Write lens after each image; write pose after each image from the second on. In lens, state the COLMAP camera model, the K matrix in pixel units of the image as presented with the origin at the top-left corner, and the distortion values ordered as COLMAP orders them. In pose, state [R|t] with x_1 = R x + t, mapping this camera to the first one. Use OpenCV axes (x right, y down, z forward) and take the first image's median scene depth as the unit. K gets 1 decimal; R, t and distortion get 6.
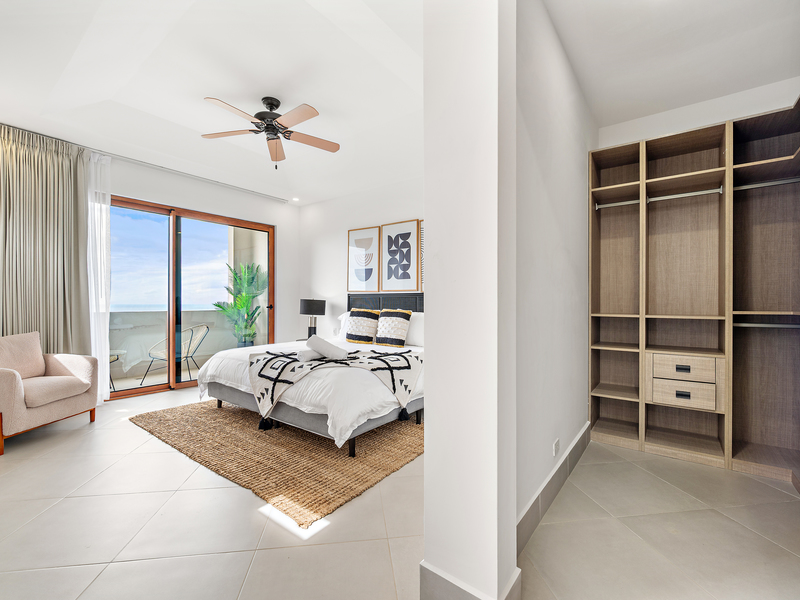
lens RADIAL K [[361.3, 0, 402.6], [0, 361.3, 302.9], [0, 0, 1]] dist [-0.002158, -0.000073]
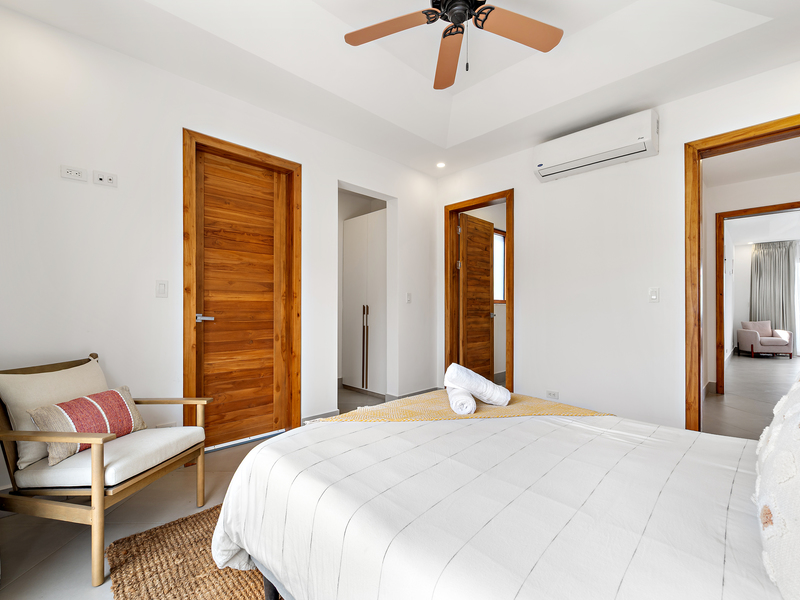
lens RADIAL K [[361.3, 0, 402.6], [0, 361.3, 302.9], [0, 0, 1]] dist [-0.002158, -0.000073]
pose [[-0.144684, -0.007203, -0.989452, 1.649776], [-0.005501, 0.999964, -0.006475, -0.012558], [0.989463, 0.004506, -0.144718, -1.057316]]
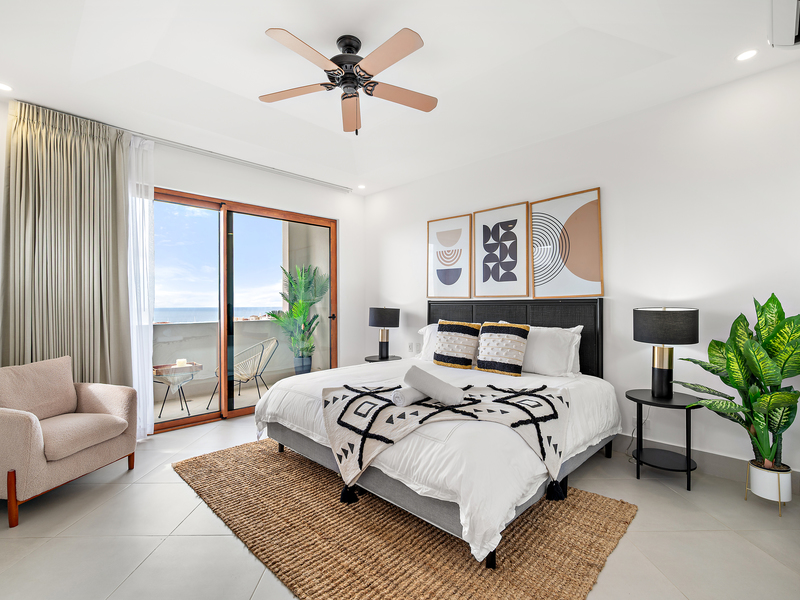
lens RADIAL K [[382.0, 0, 400.0], [0, 382.0, 300.0], [0, 0, 1]] dist [0.002118, -0.000336]
pose [[0.991129, -0.011589, -0.132395, -0.137826], [0.010222, 0.999887, -0.011004, -0.024399], [0.132507, 0.009553, 0.991136, 0.210414]]
